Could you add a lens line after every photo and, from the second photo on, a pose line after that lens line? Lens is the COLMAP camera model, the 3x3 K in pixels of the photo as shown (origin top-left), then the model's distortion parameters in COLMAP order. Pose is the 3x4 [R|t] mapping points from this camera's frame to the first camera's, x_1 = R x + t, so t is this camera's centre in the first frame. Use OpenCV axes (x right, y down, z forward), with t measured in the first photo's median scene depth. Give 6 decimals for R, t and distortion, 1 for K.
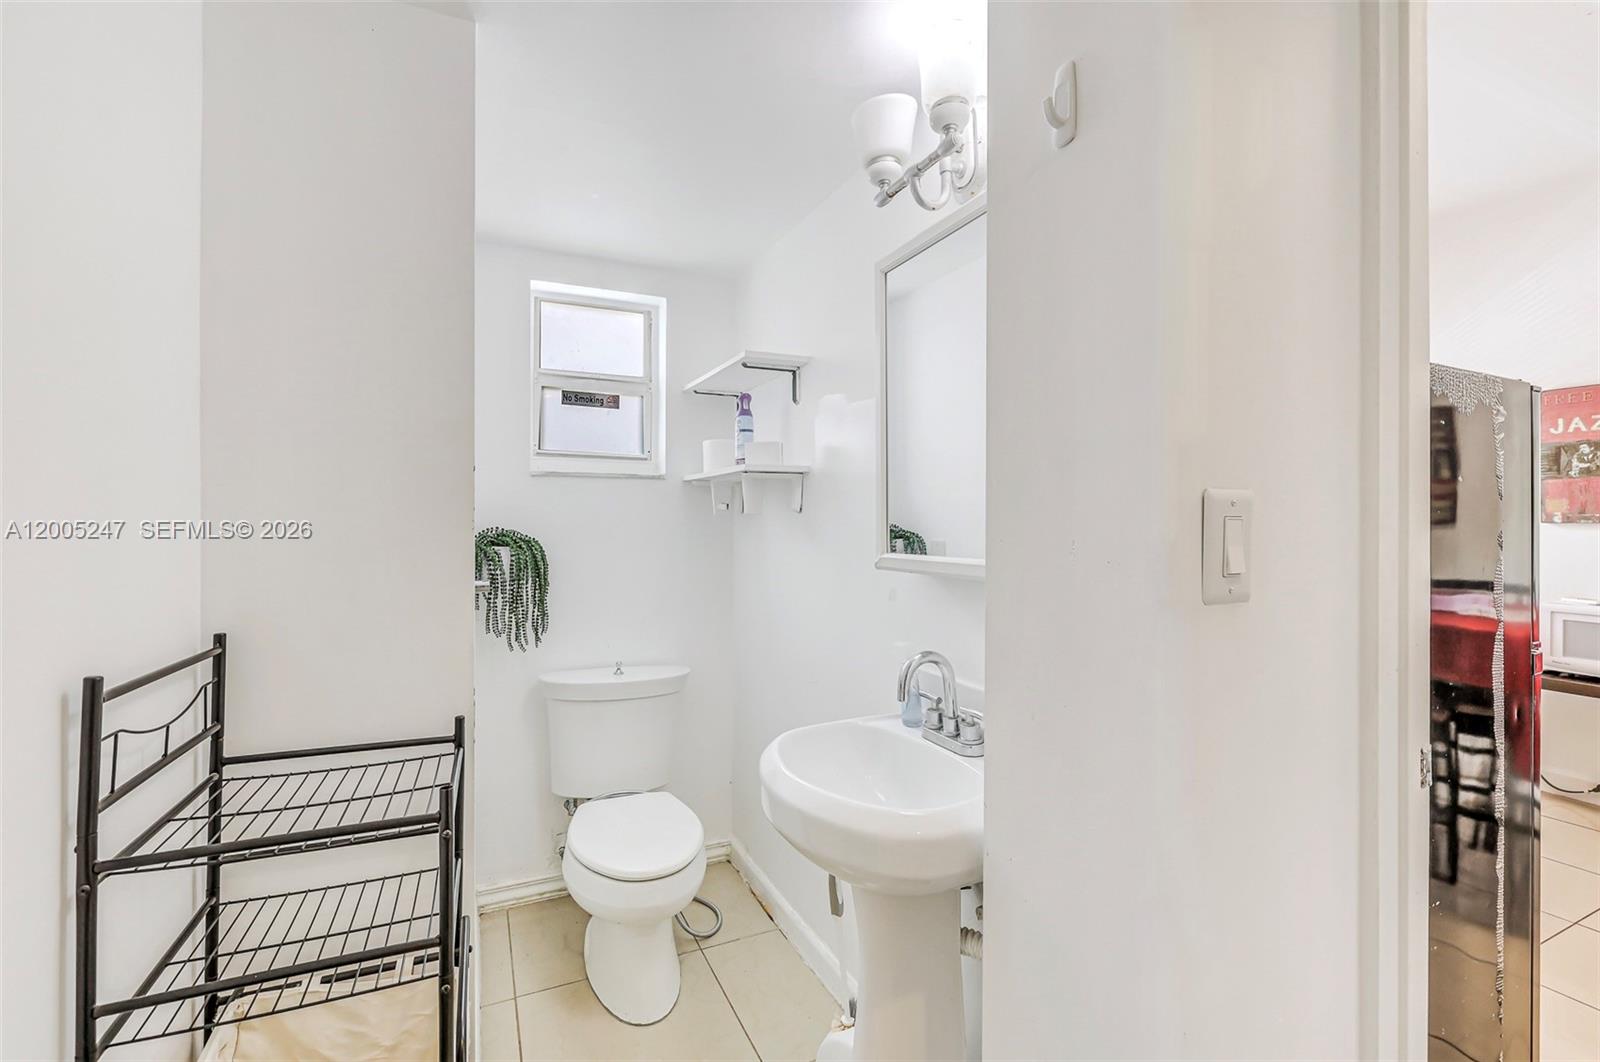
lens RADIAL K [[690.7, 0, 795.1], [0, 690.7, 525.3], [0, 0, 1]] dist [-0.008241, 0.000688]
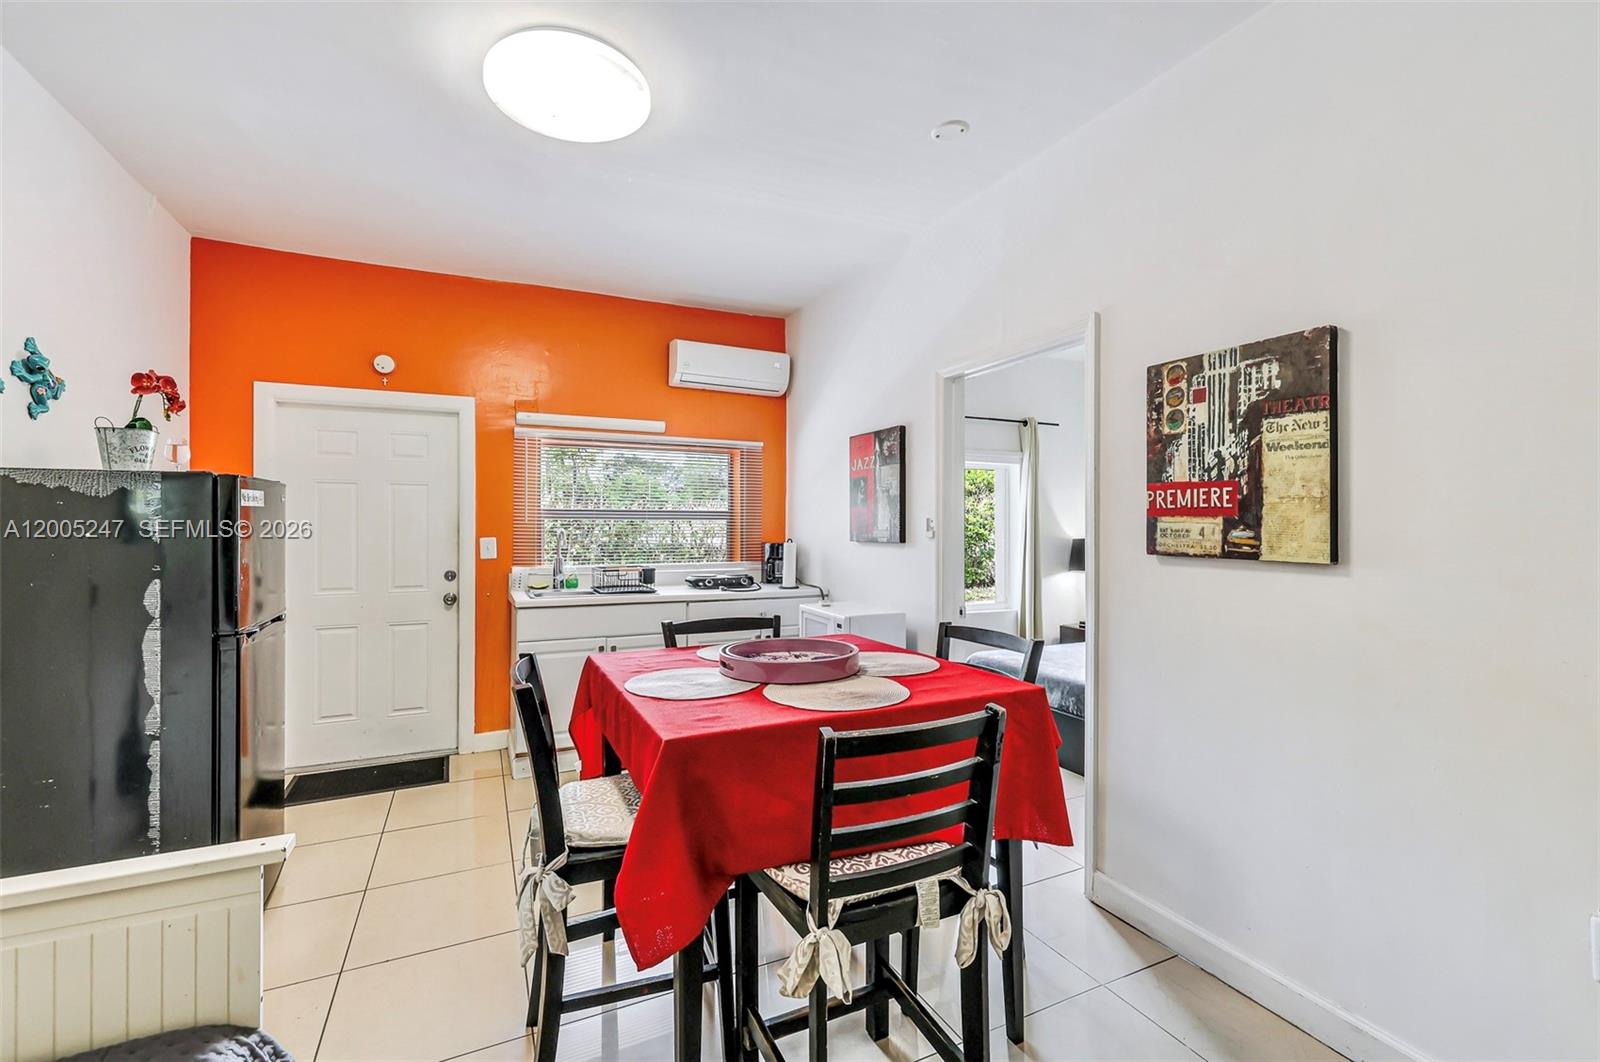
lens RADIAL K [[690.7, 0, 807.4], [0, 690.7, 527.2], [0, 0, 1]] dist [-0.008241, 0.000688]
pose [[0.999627, 0.007826, 0.026162, 1.008441], [-0.007762, 0.999967, -0.002563, -0.025647], [-0.026182, 0.002359, 0.999654, -0.287509]]
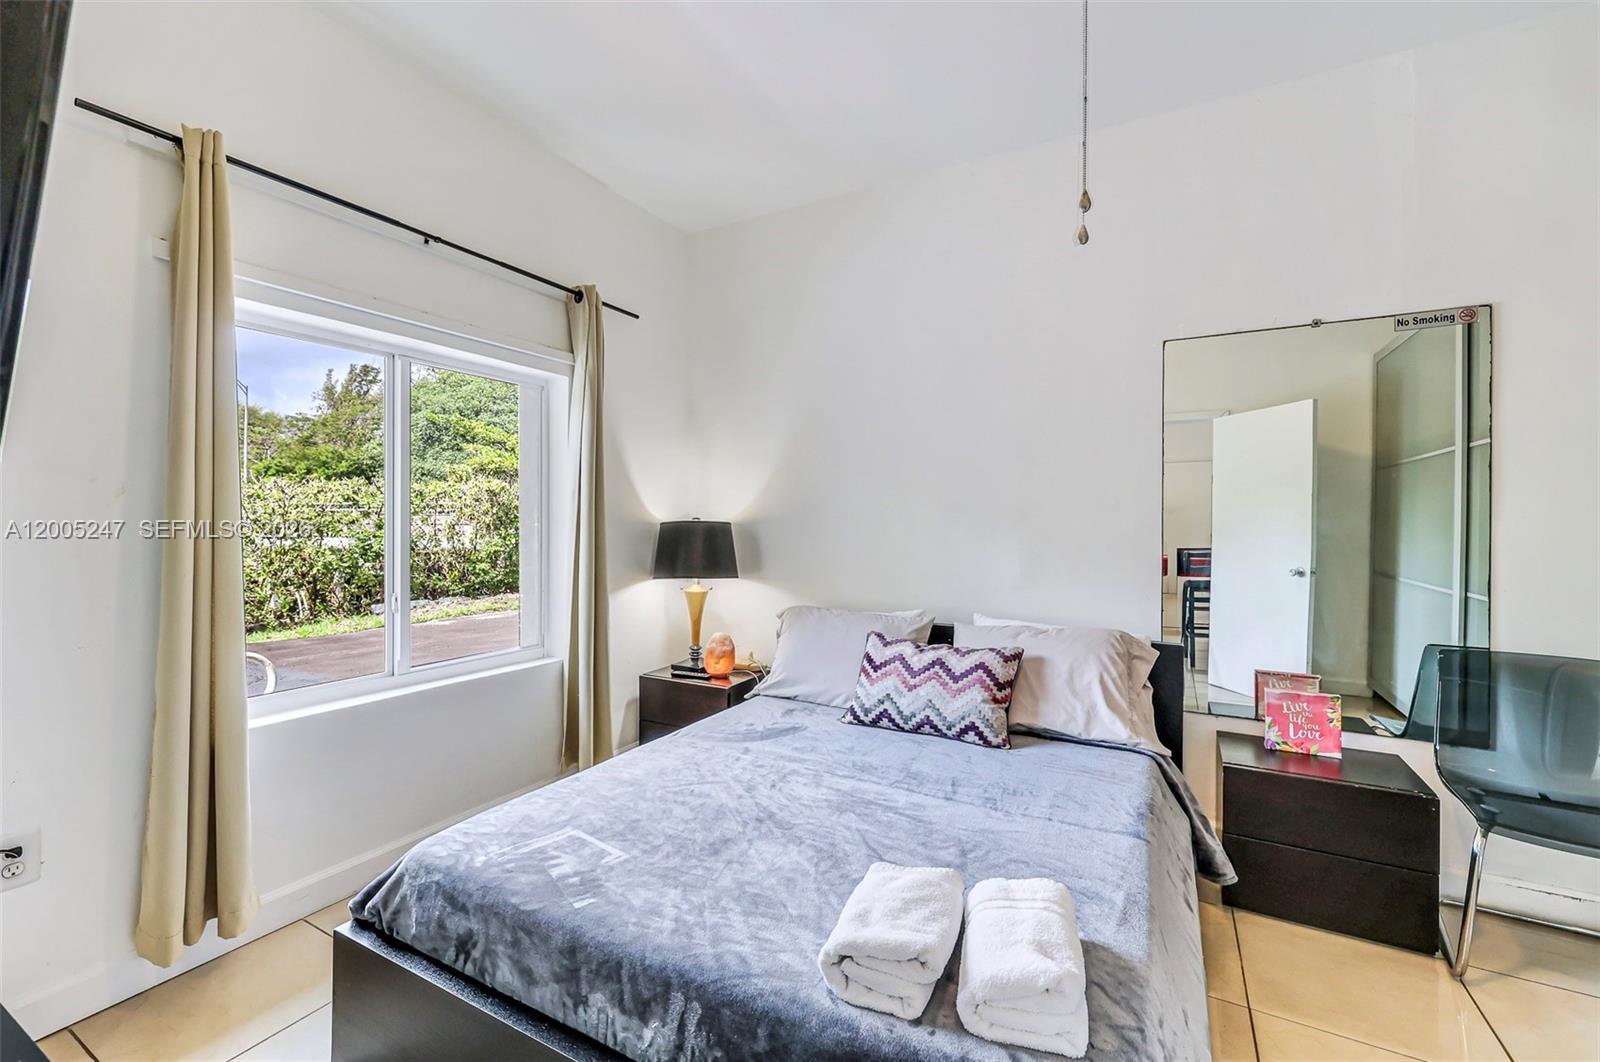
lens RADIAL K [[690.7, 0, 790.6], [0, 690.7, 526.0], [0, 0, 1]] dist [-0.008241, 0.000688]
pose [[0.801984, 0.008439, 0.597286, 1.313944], [-0.007736, 0.999963, -0.003742, 0.006556], [-0.597296, -0.001620, 0.802019, 0.630097]]
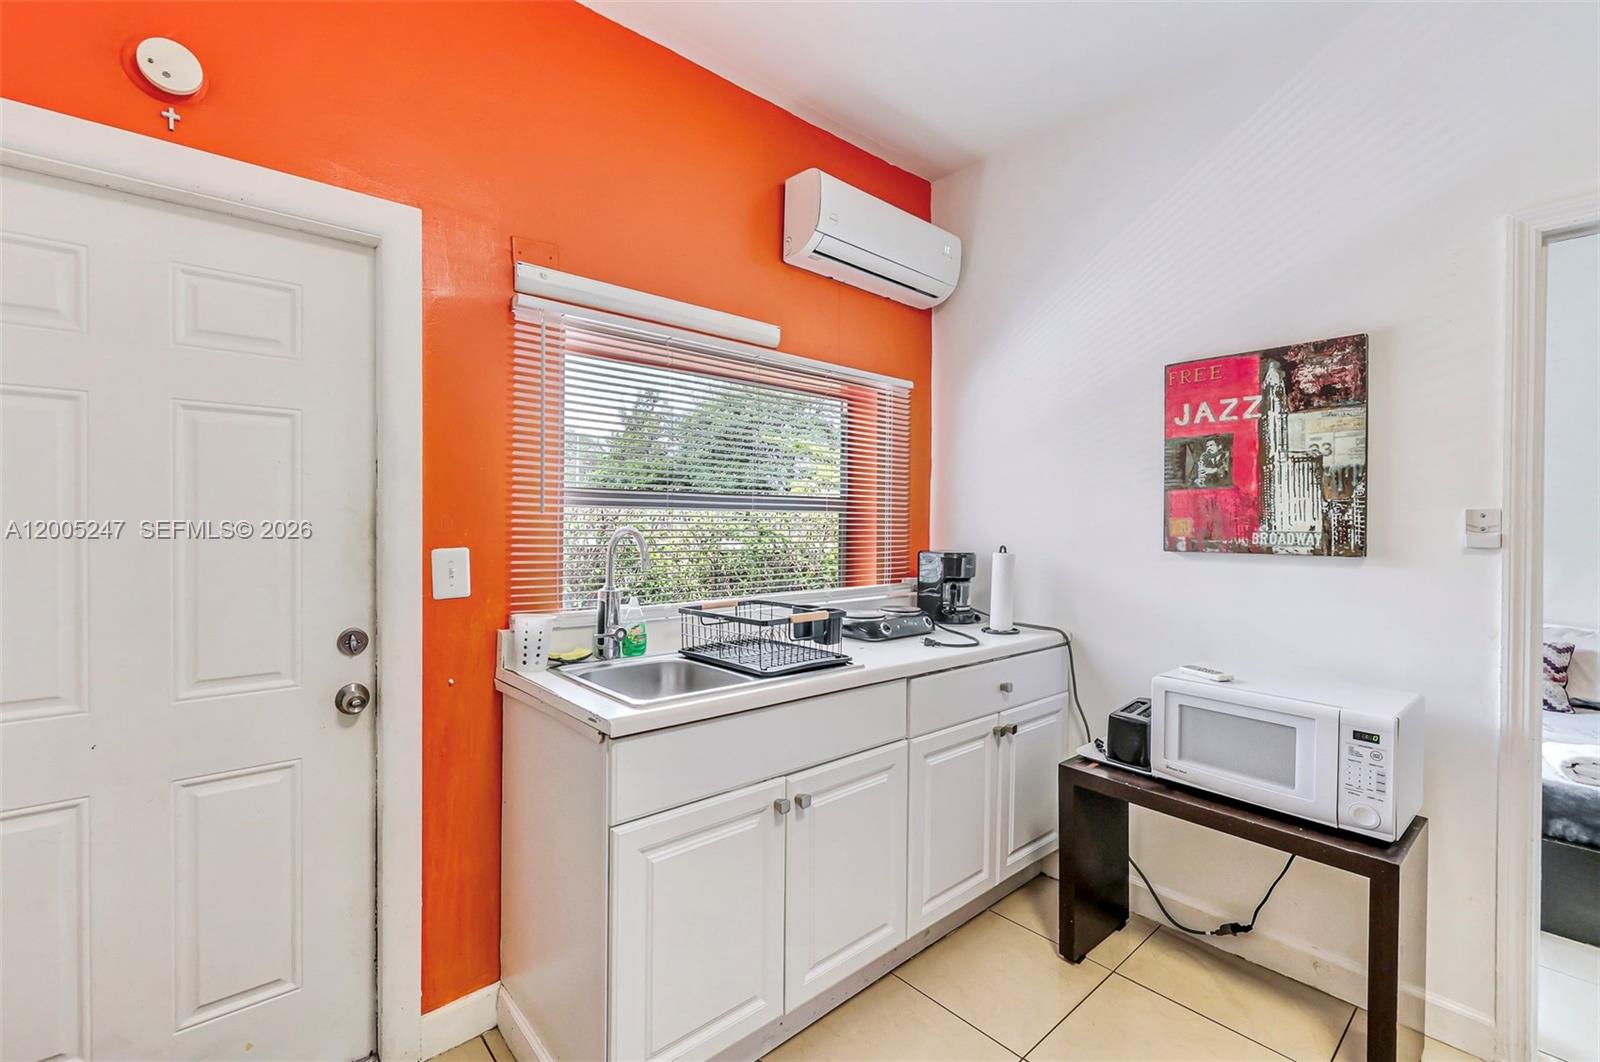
lens RADIAL K [[690.7, 0, 794.3], [0, 690.7, 531.4], [0, 0, 1]] dist [-0.008241, 0.000688]
pose [[0.958159, 0.008839, 0.286099, 0.534319], [-0.010435, 0.999937, 0.004057, -0.023352], [-0.286045, -0.006873, 0.958192, 0.438023]]
